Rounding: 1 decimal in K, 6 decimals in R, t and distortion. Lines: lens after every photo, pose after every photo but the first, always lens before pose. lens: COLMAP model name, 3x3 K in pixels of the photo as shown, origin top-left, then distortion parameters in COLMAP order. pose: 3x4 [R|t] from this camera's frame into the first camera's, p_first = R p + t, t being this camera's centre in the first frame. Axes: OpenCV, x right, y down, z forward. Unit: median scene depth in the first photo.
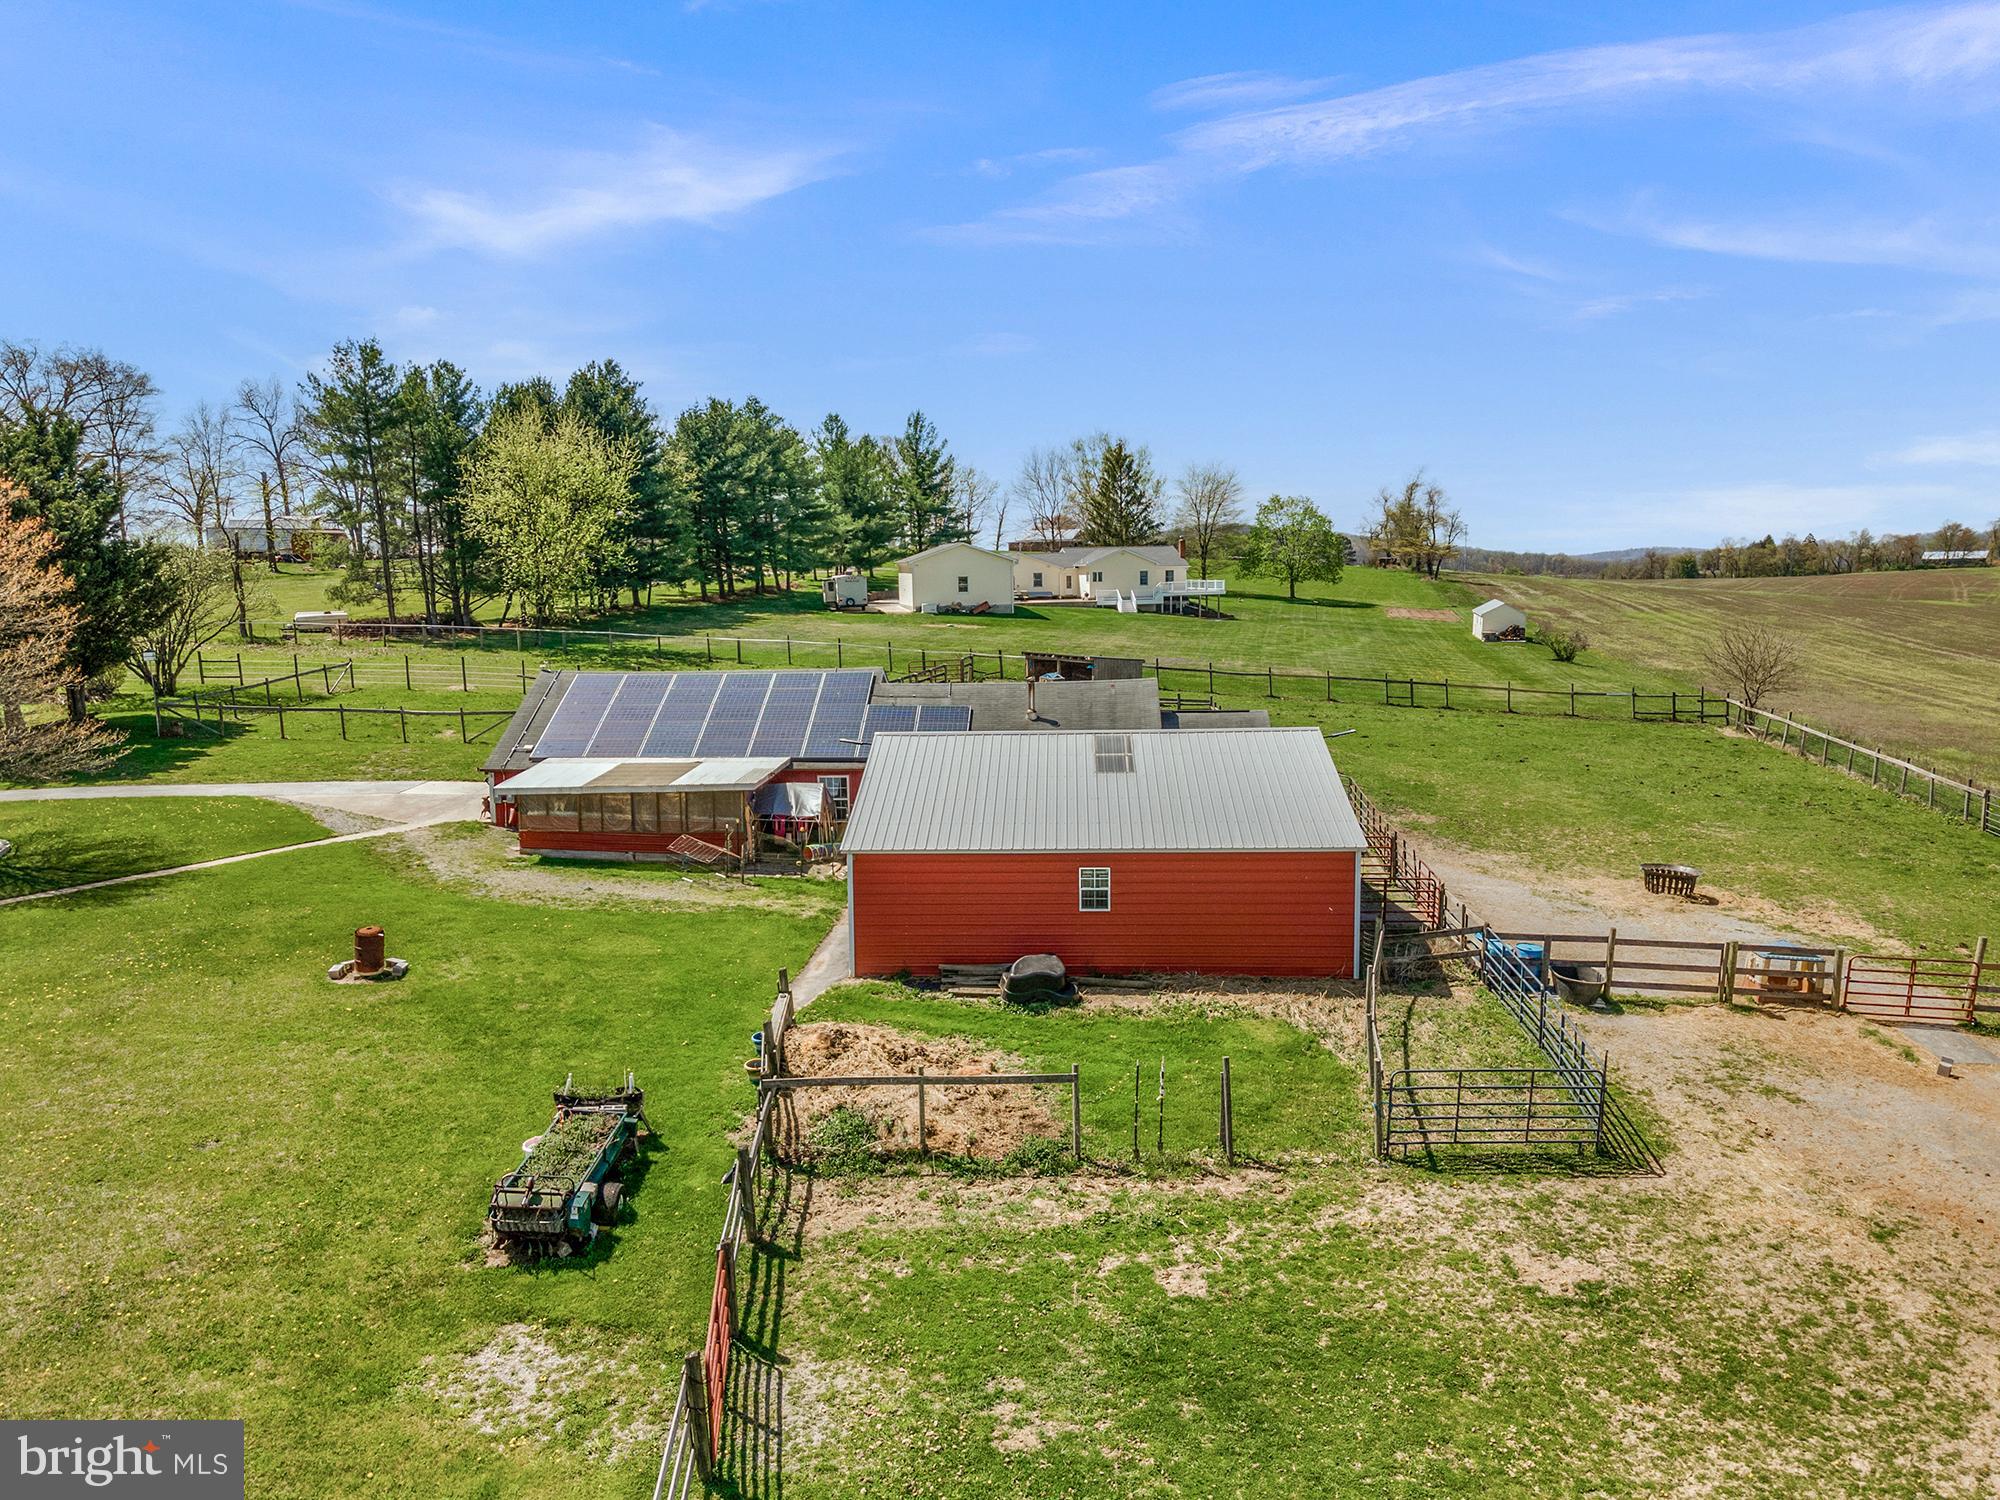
lens RADIAL K [[1486.7, 0, 994.1], [0, 1486.7, 739.0], [0, 0, 1]] dist [0.046835, 0.000586]
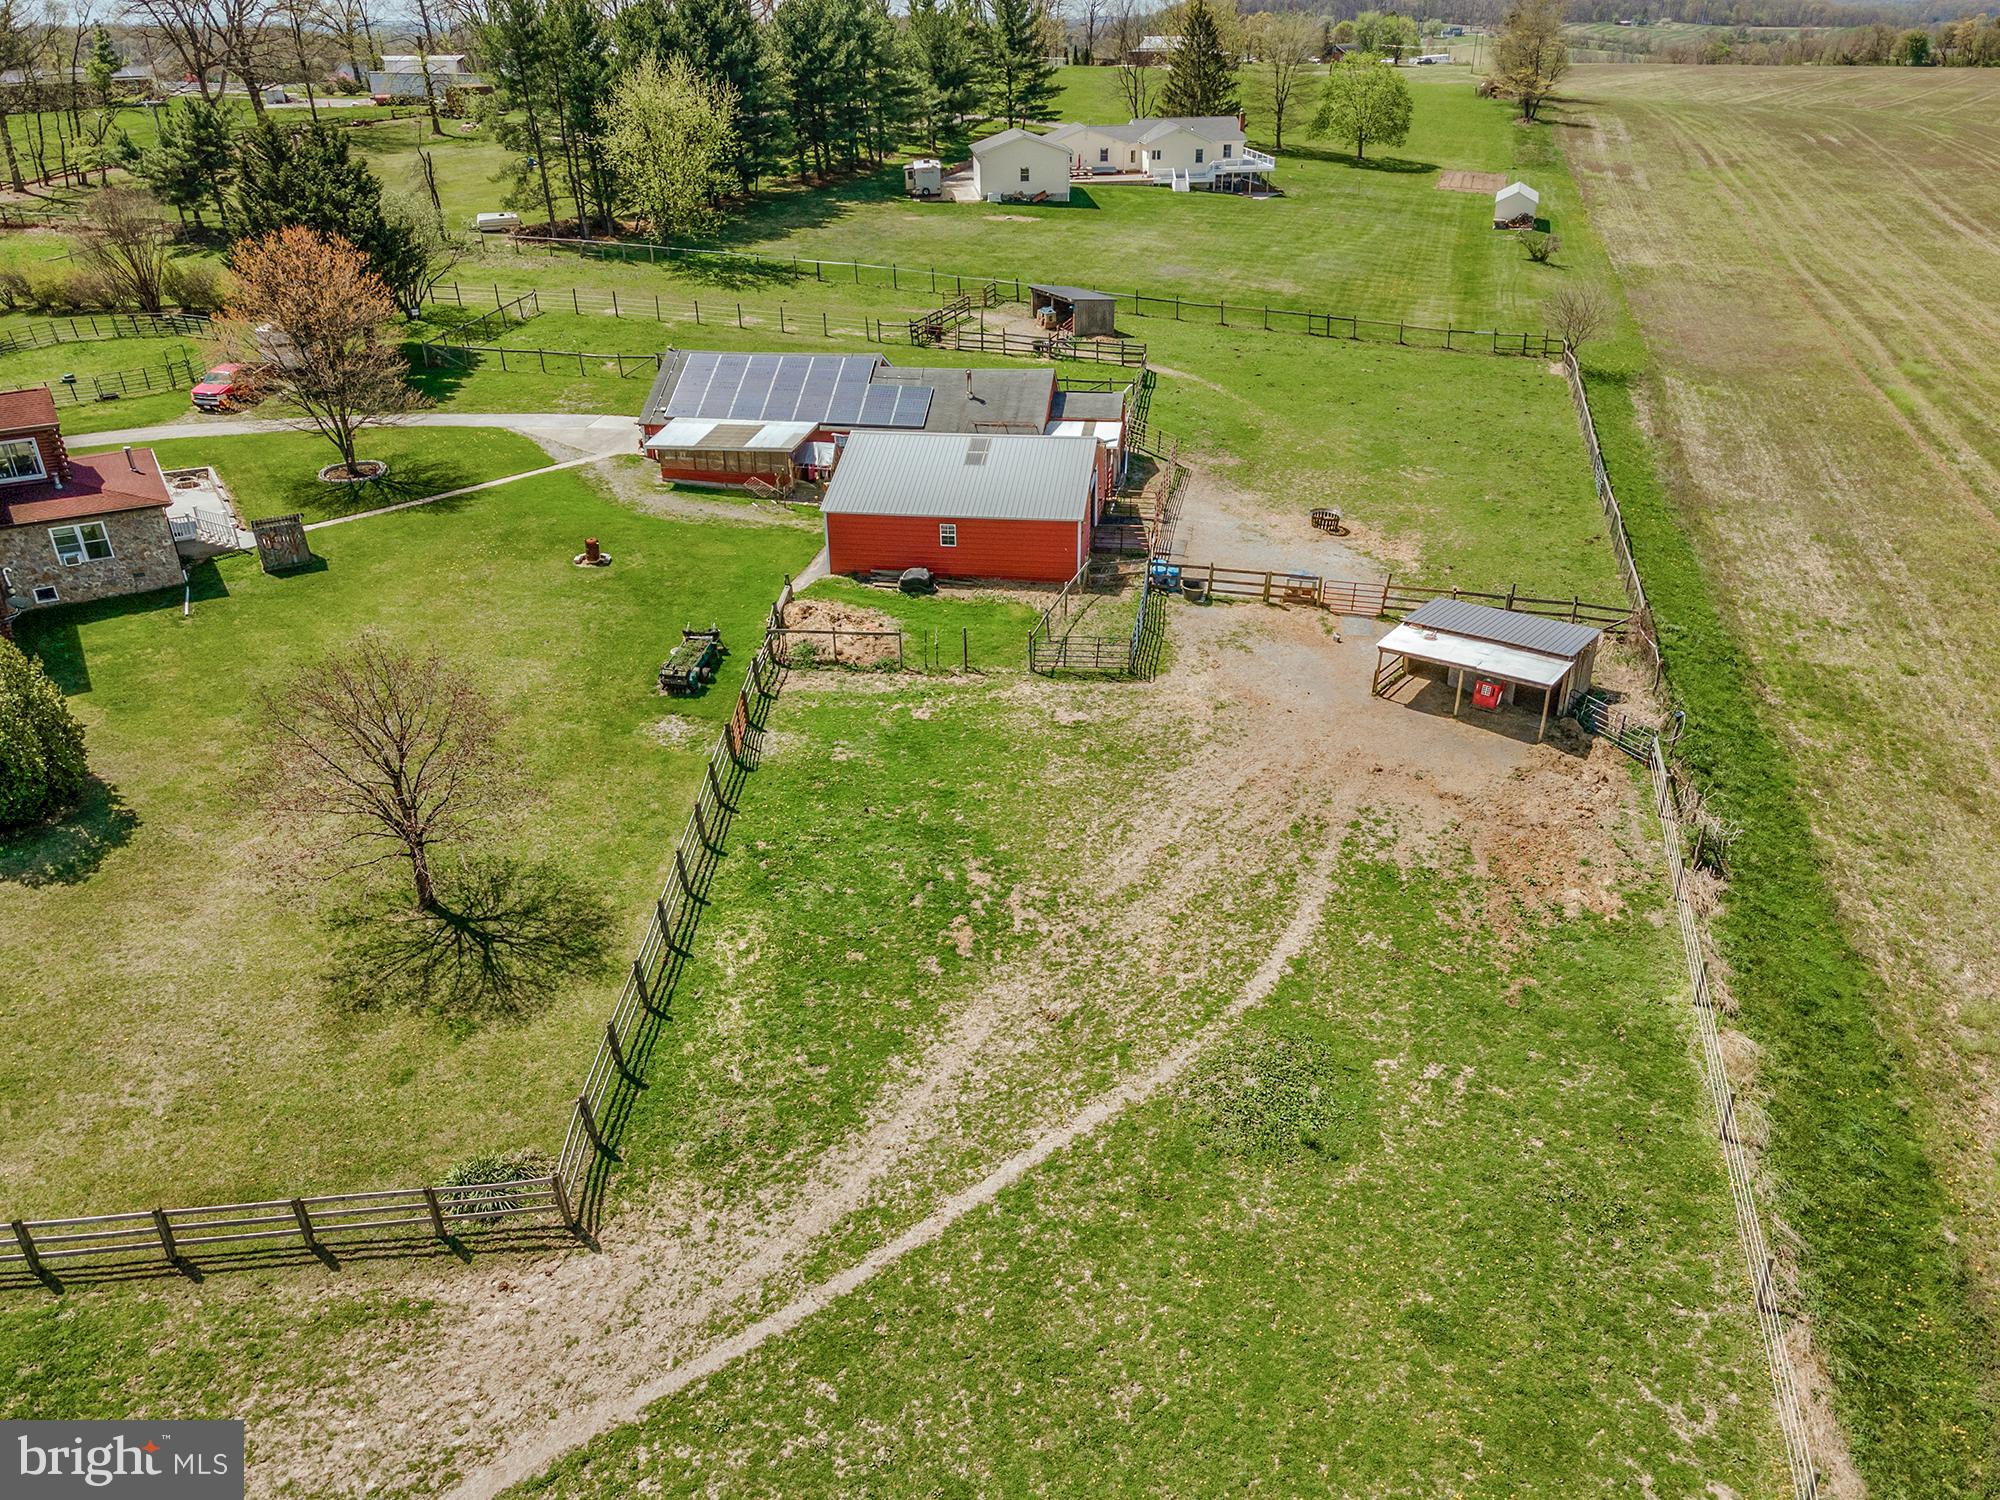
lens RADIAL K [[1486.7, 0, 994.1], [0, 1486.7, 739.0], [0, 0, 1]] dist [0.046835, 0.000586]
pose [[0.995154, 0.046459, -0.086658, 0.308713], [-0.015623, 0.944846, 0.327143, -0.286524], [0.097077, -0.324204, 0.940993, -0.925806]]
